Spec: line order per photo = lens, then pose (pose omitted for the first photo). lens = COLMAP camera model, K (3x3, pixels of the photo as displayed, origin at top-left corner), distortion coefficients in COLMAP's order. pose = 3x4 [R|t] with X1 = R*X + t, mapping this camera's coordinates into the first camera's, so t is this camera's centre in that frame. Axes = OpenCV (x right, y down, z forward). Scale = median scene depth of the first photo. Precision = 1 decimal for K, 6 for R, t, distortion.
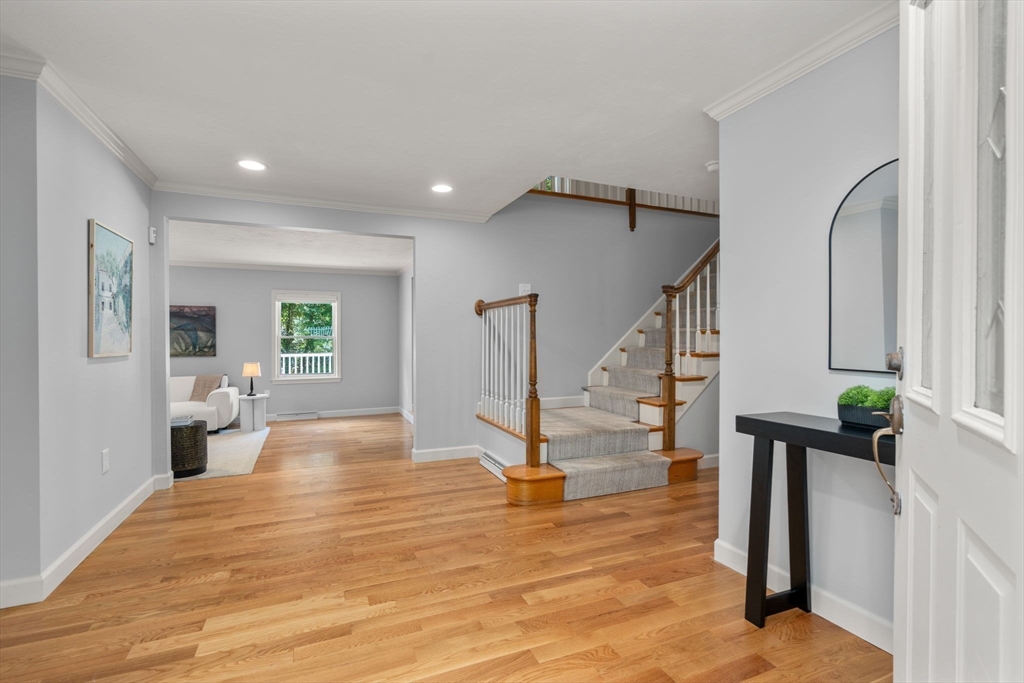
lens RADIAL K [[470.9, 0, 506.3], [0, 470.9, 345.7], [0, 0, 1]] dist [-0.001717, 0.001269]
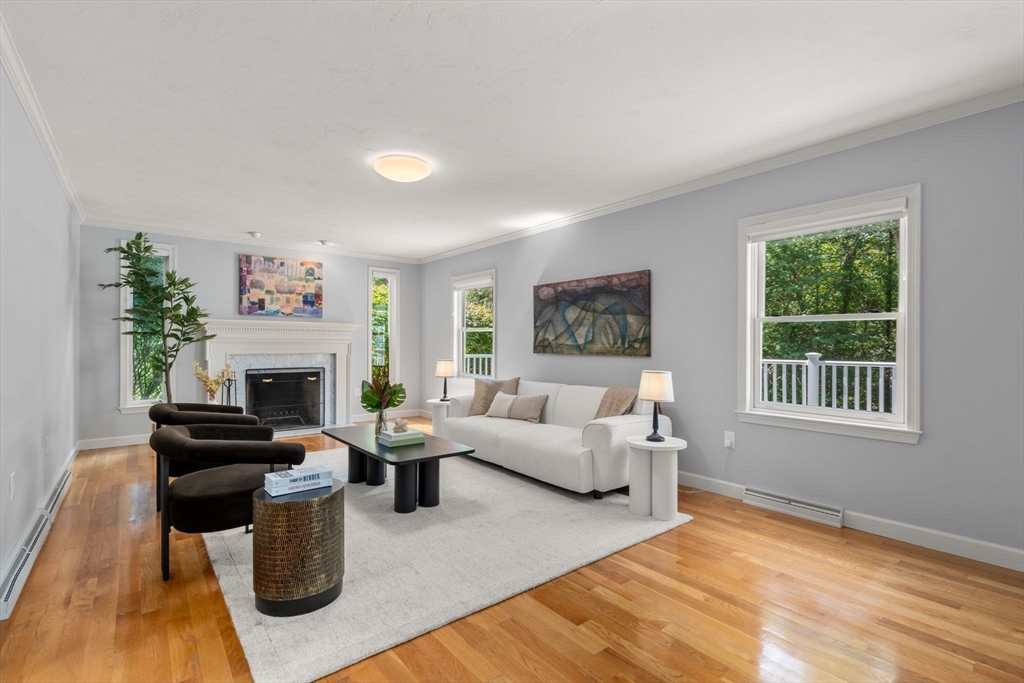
lens RADIAL K [[470.9, 0, 506.3], [0, 470.9, 345.7], [0, 0, 1]] dist [-0.001717, 0.001269]
pose [[0.269518, 0.006691, -0.962972, -0.274065], [-0.018455, 0.999828, 0.001782, 0.026633], [0.962819, 0.017292, 0.269595, 1.639970]]
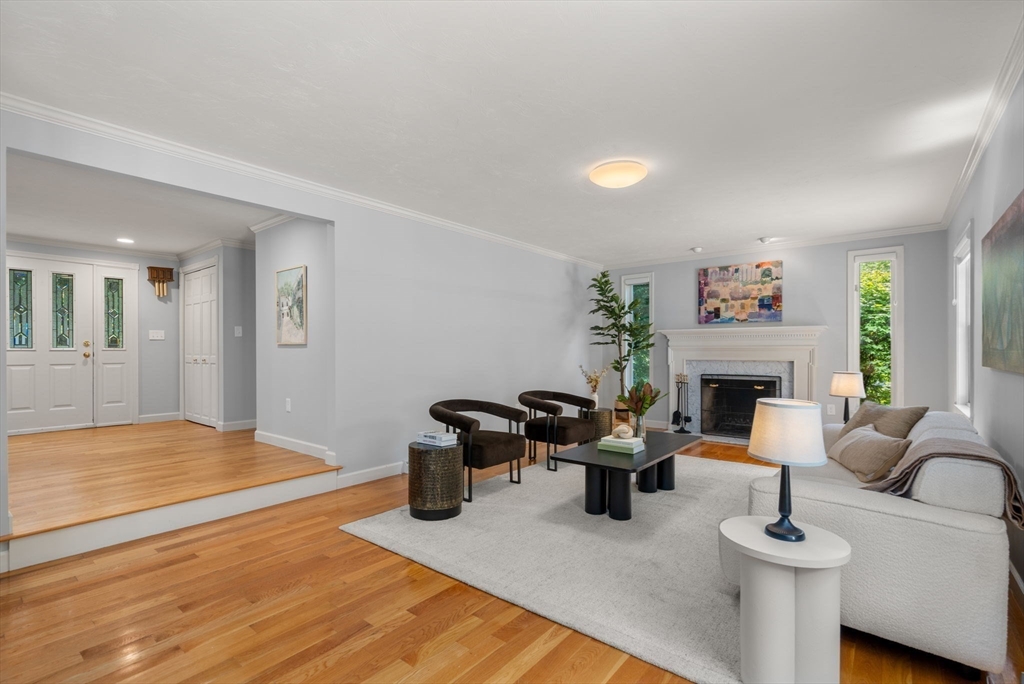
lens RADIAL K [[470.9, 0, 506.3], [0, 470.9, 346.2], [0, 0, 1]] dist [-0.001717, 0.001269]
pose [[-0.879792, -0.000923, -0.475357, -0.668118], [-0.003925, 0.999978, 0.005322, 0.014798], [0.475342, 0.006548, -0.879777, 2.602153]]
